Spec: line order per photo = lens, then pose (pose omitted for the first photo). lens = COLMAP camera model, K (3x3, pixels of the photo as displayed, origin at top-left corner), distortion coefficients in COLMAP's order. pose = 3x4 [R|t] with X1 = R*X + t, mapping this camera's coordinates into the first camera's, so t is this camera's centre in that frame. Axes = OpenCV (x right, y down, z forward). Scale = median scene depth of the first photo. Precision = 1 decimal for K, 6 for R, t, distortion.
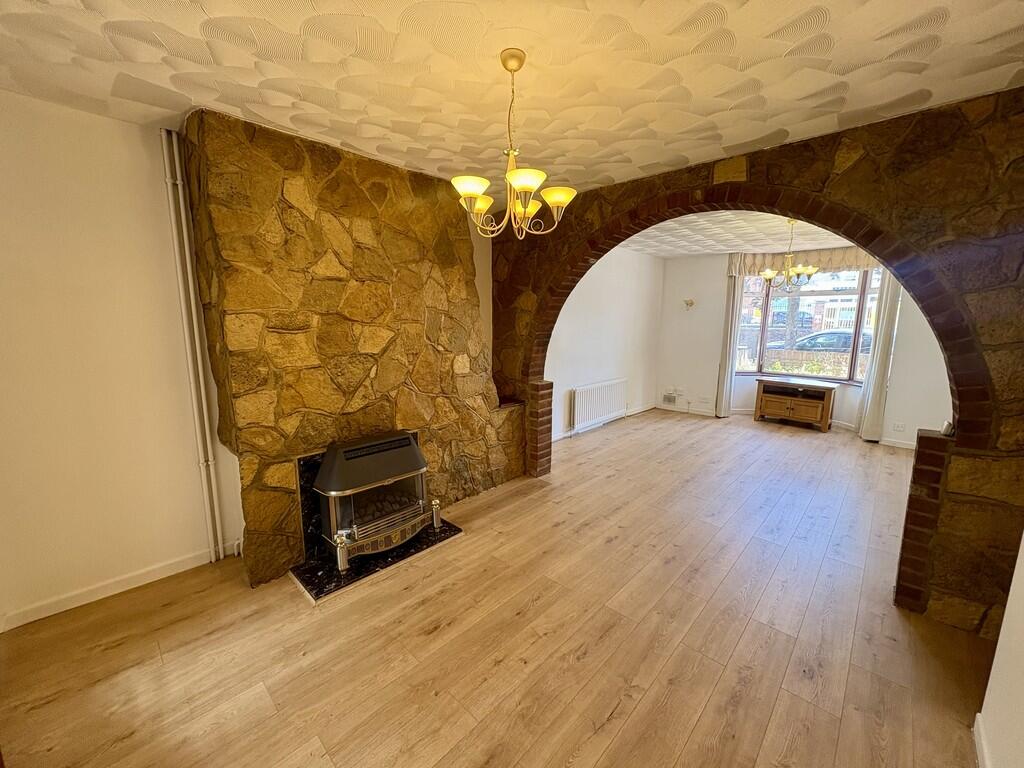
lens RADIAL K [[407.7, 0, 509.2], [0, 407.7, 384.7], [0, 0, 1]] dist [-0.000795, -0.000021]
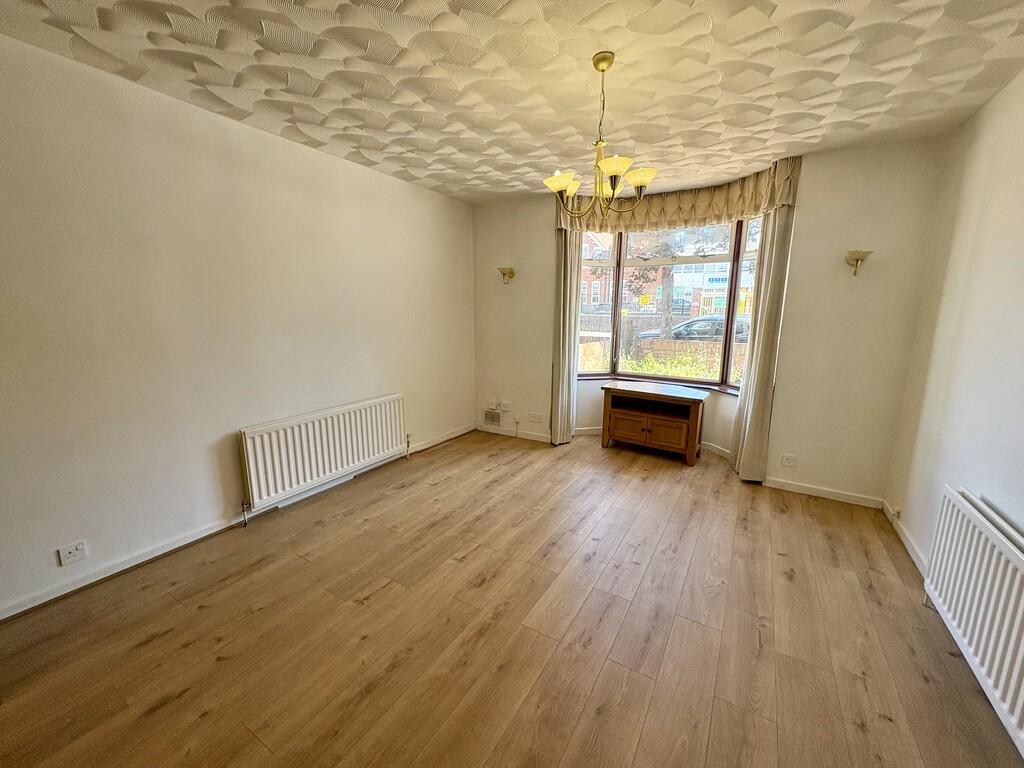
lens RADIAL K [[407.7, 0, 513.9], [0, 407.7, 386.6], [0, 0, 1]] dist [-0.000795, -0.000021]
pose [[0.975416, -0.041412, 0.216447, 0.333070], [0.035212, 0.998854, 0.032425, -0.042406], [-0.217541, -0.024007, 0.975756, 0.392610]]
